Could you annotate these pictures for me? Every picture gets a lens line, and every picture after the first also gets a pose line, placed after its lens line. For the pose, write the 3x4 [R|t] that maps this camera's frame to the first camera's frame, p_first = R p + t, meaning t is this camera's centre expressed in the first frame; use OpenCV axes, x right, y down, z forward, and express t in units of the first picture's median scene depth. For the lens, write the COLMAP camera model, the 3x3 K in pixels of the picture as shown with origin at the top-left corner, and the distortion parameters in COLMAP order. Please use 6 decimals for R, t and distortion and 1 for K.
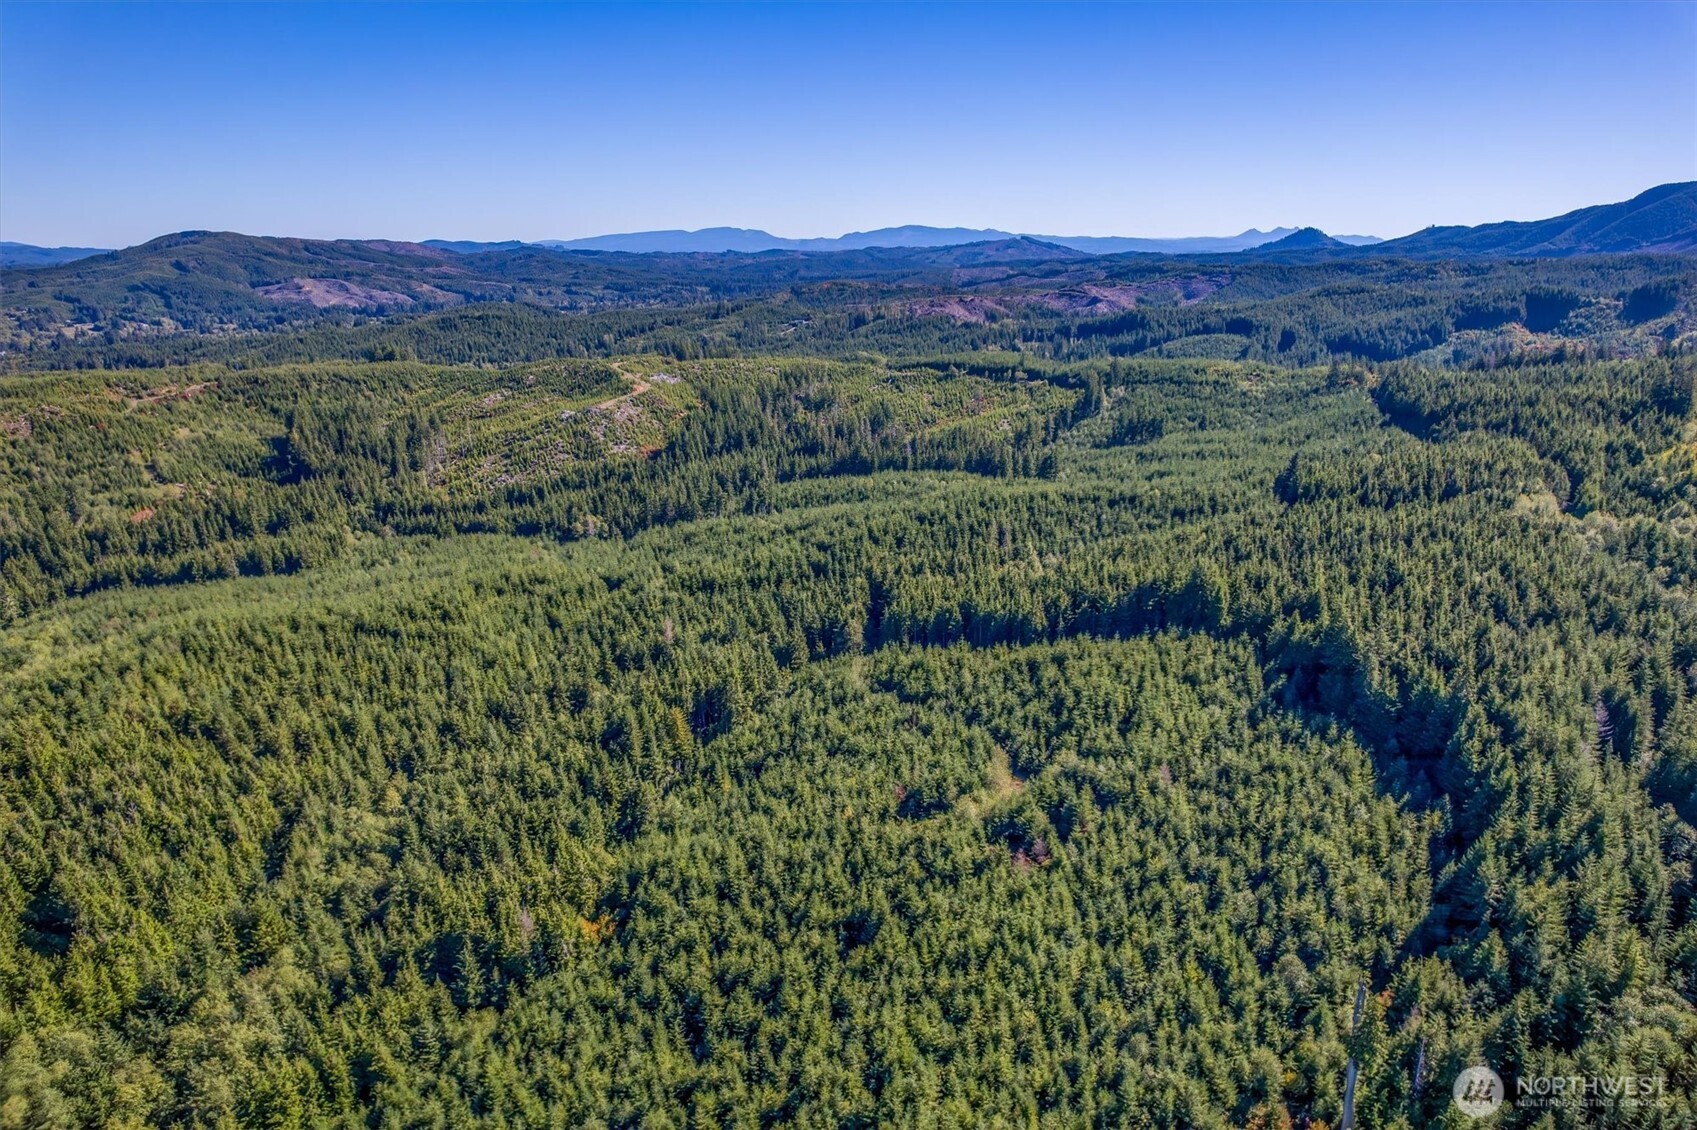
lens RADIAL K [[1091.3, 0, 855.3], [0, 1091.3, 574.7], [0, 0, 1]] dist [-0.076826, 0.072559]
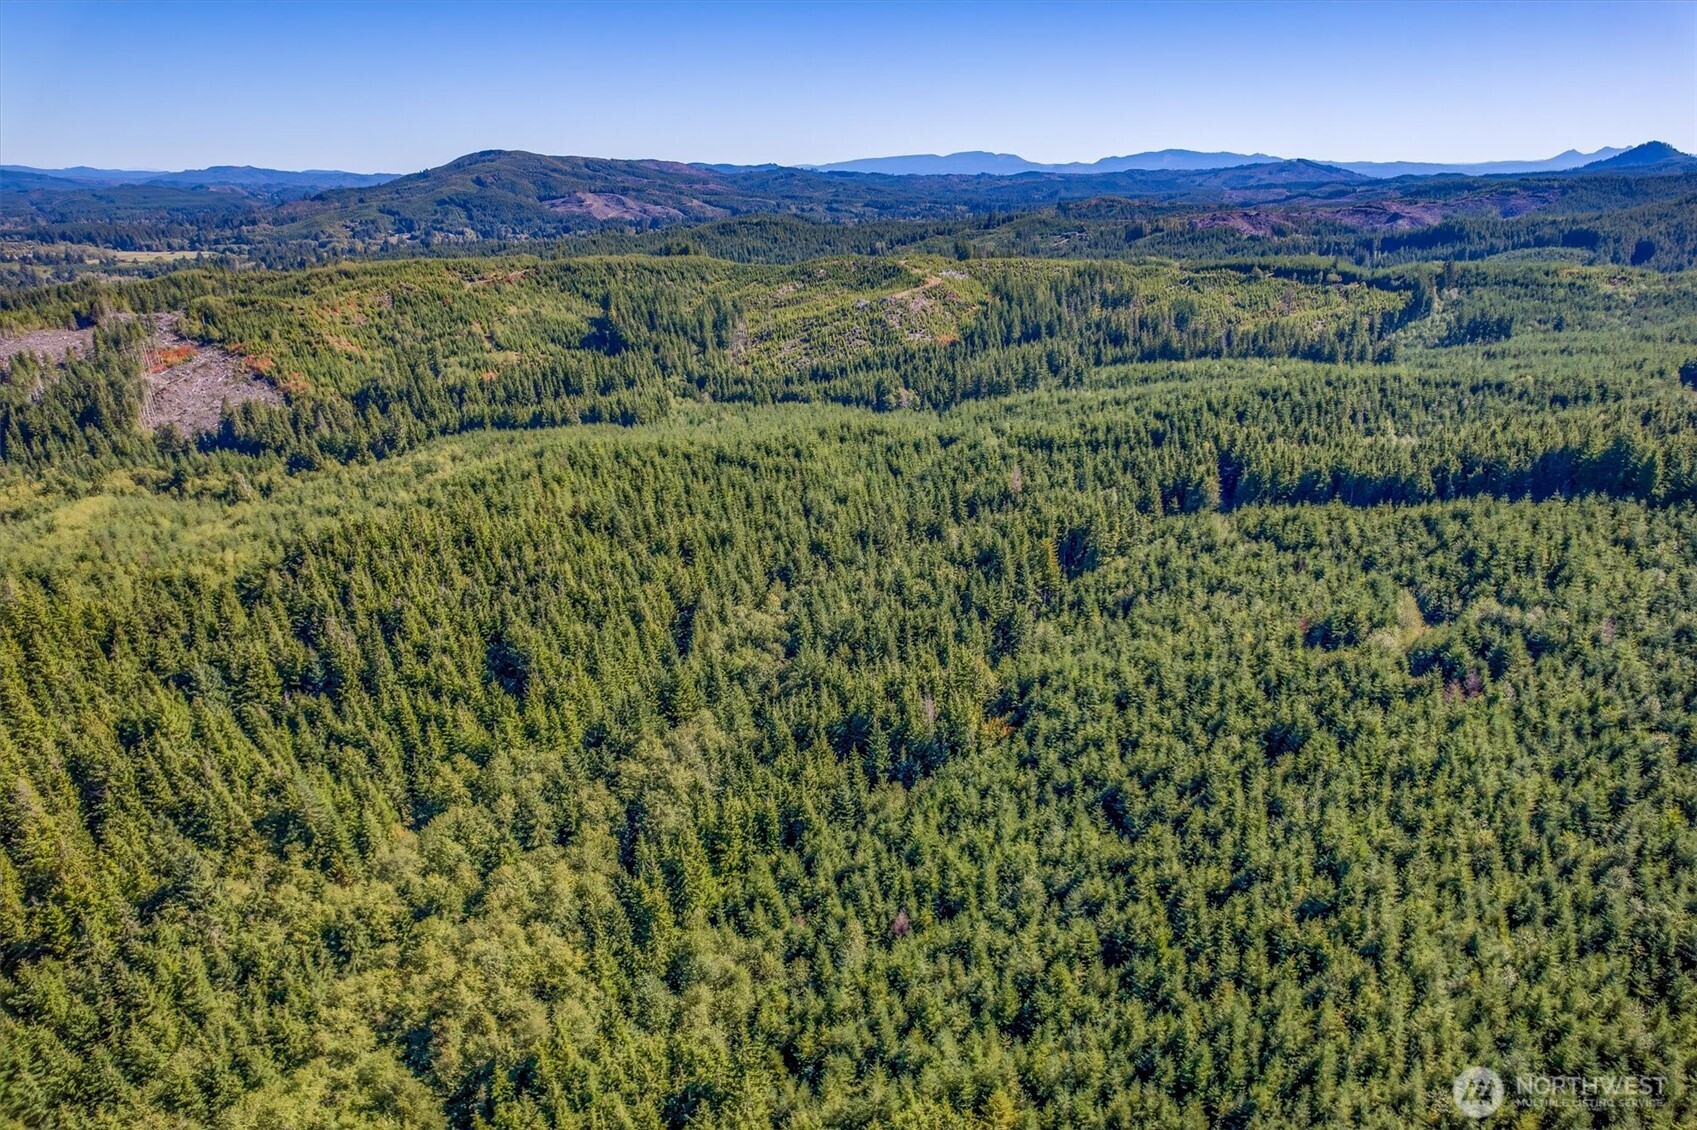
lens RADIAL K [[1091.3, 0, 855.3], [0, 1091.3, 574.7], [0, 0, 1]] dist [-0.076826, 0.072559]
pose [[0.976439, 0.071943, -0.203449, -0.126443], [-0.059187, 0.995921, 0.068109, 0.094019], [0.207519, -0.054463, 0.976714, -0.010266]]
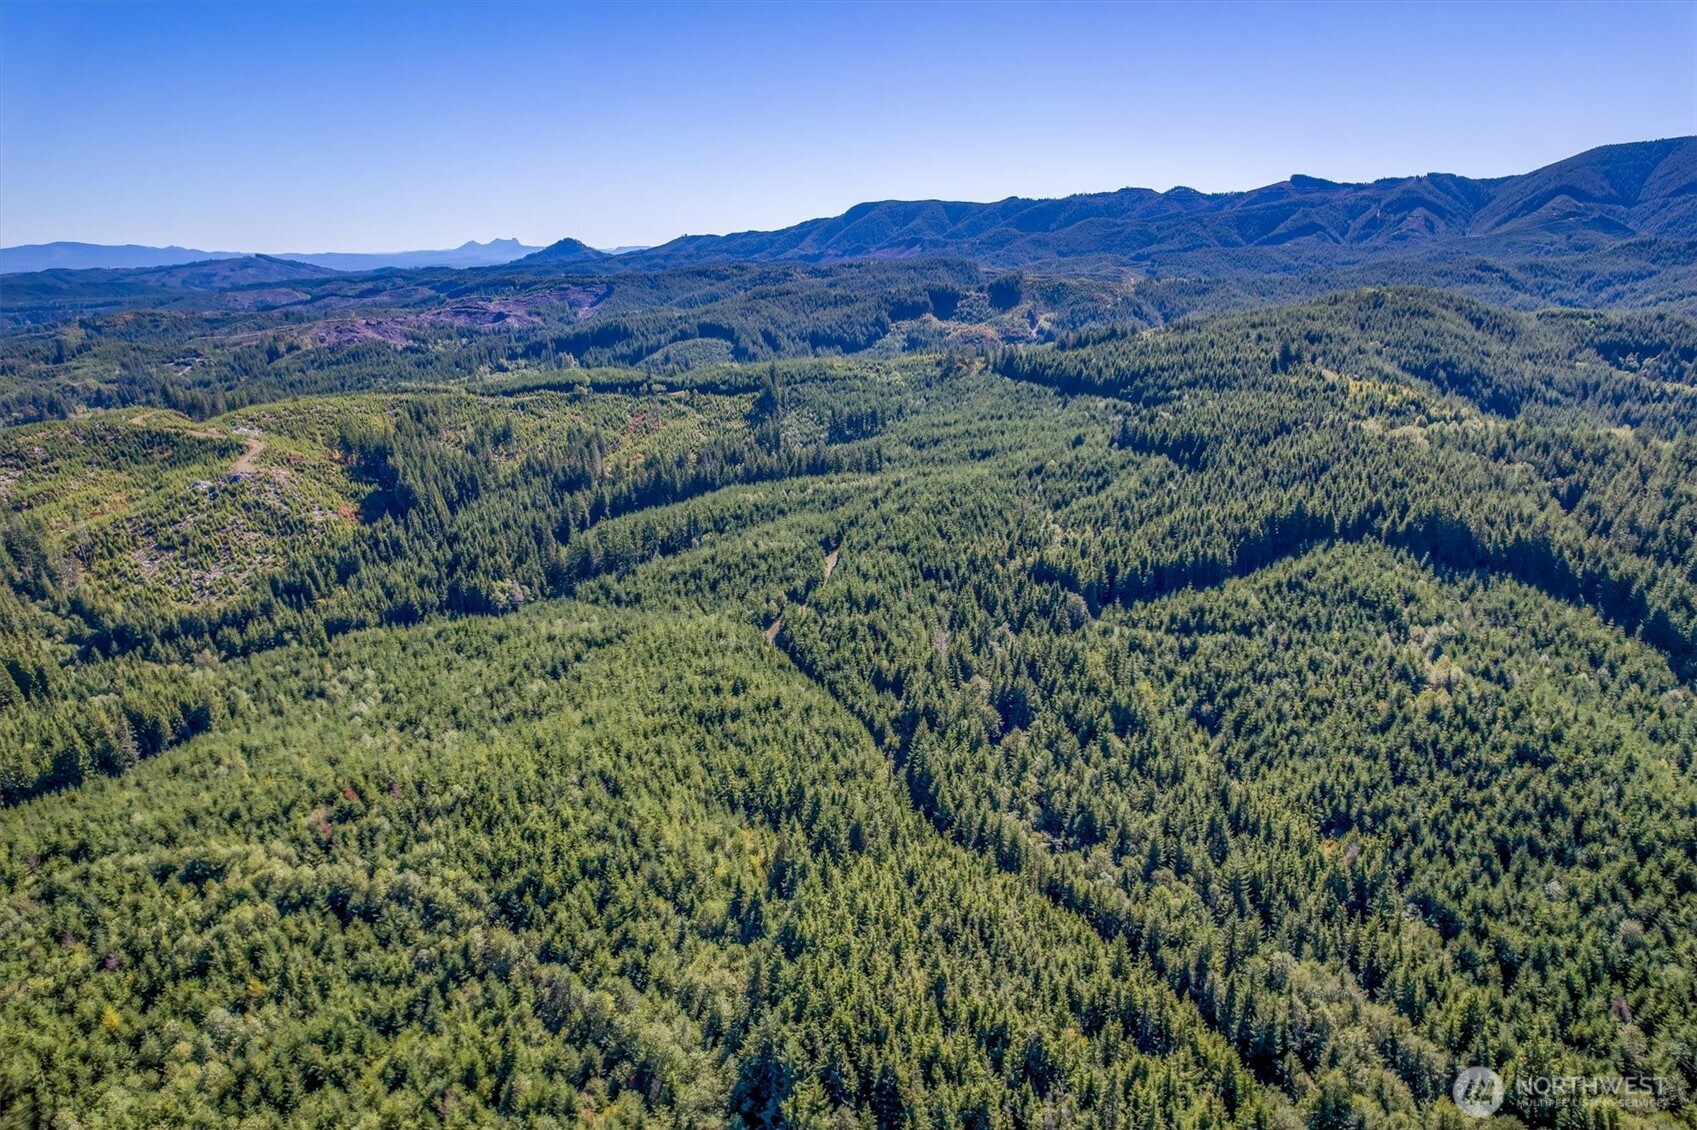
lens RADIAL K [[1091.3, 0, 855.3], [0, 1091.3, 574.7], [0, 0, 1]] dist [-0.076826, 0.072559]
pose [[0.779845, -0.185911, 0.597728, -0.979152], [0.192312, 0.979855, 0.053858, -0.093941], [-0.595699, 0.072950, 0.799888, 0.277099]]
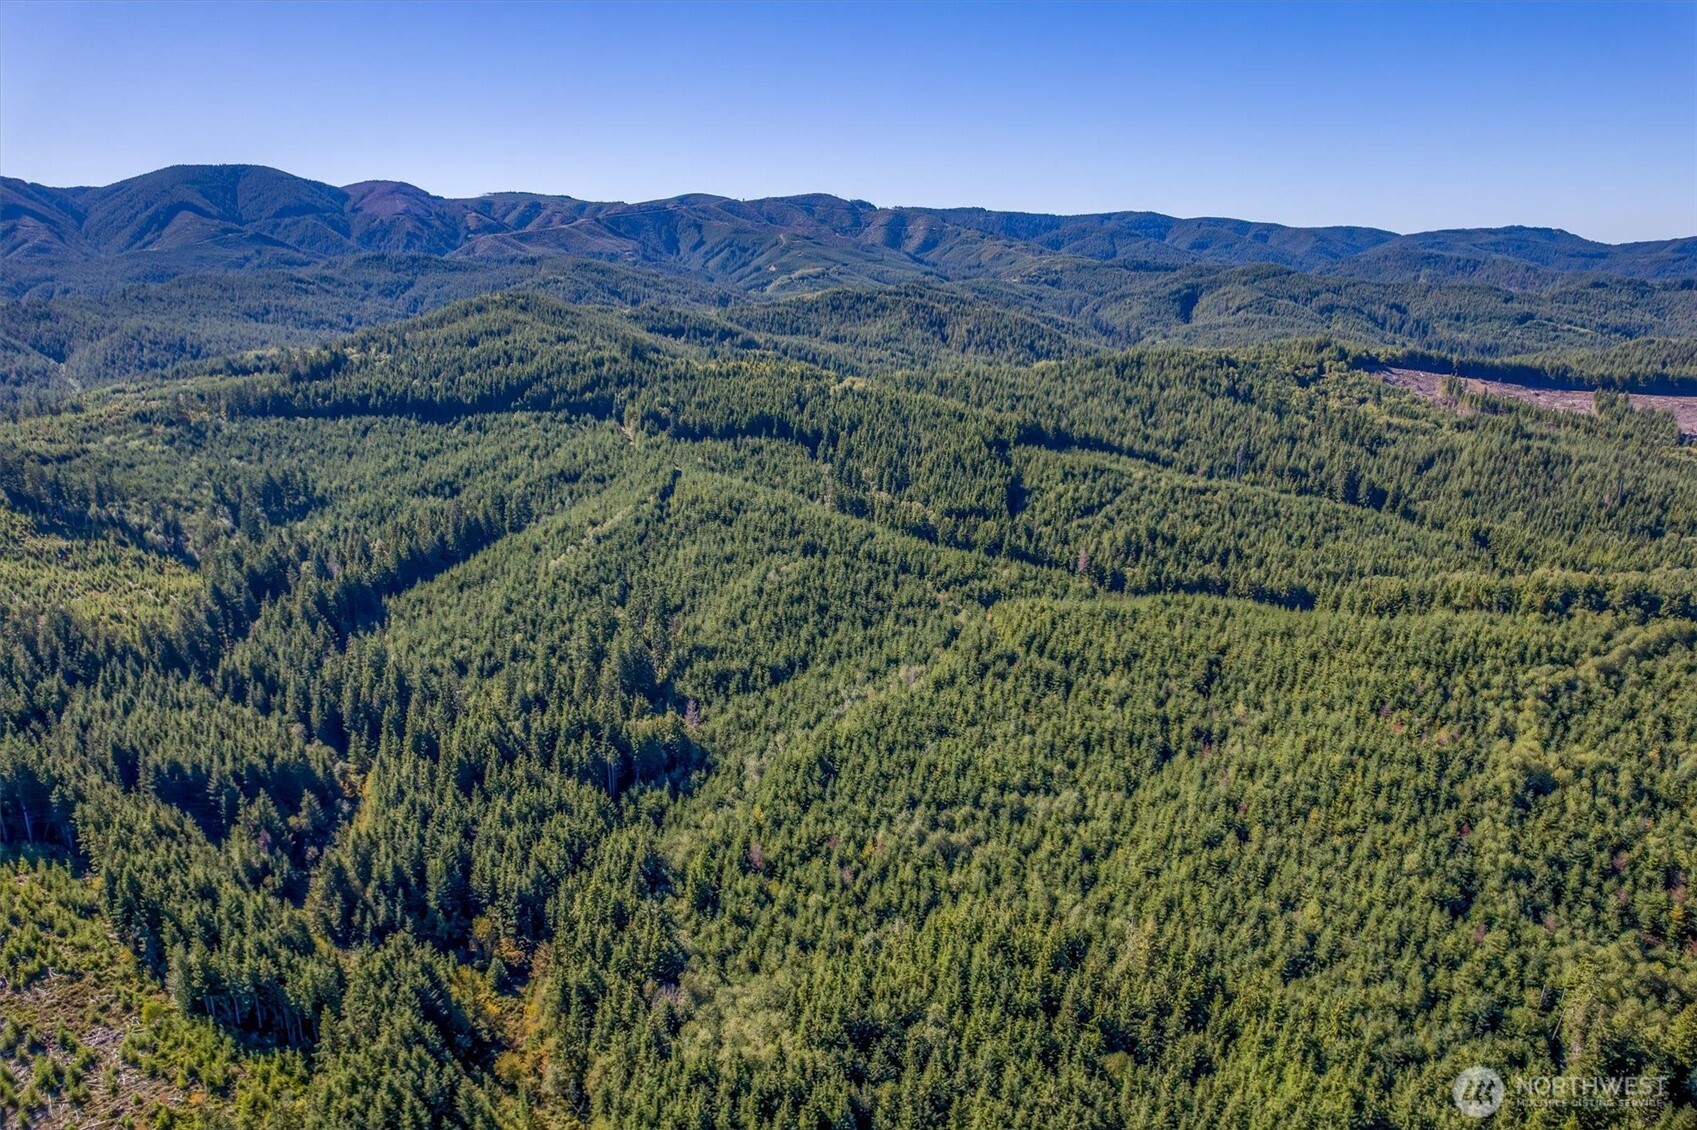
lens RADIAL K [[1091.3, 0, 855.3], [0, 1091.3, 574.7], [0, 0, 1]] dist [-0.076826, 0.072559]
pose [[-0.363702, -0.262246, 0.893839, -1.478890], [0.278263, 0.885154, 0.372923, -0.587923], [-0.888983, 0.384355, -0.248959, 1.867151]]
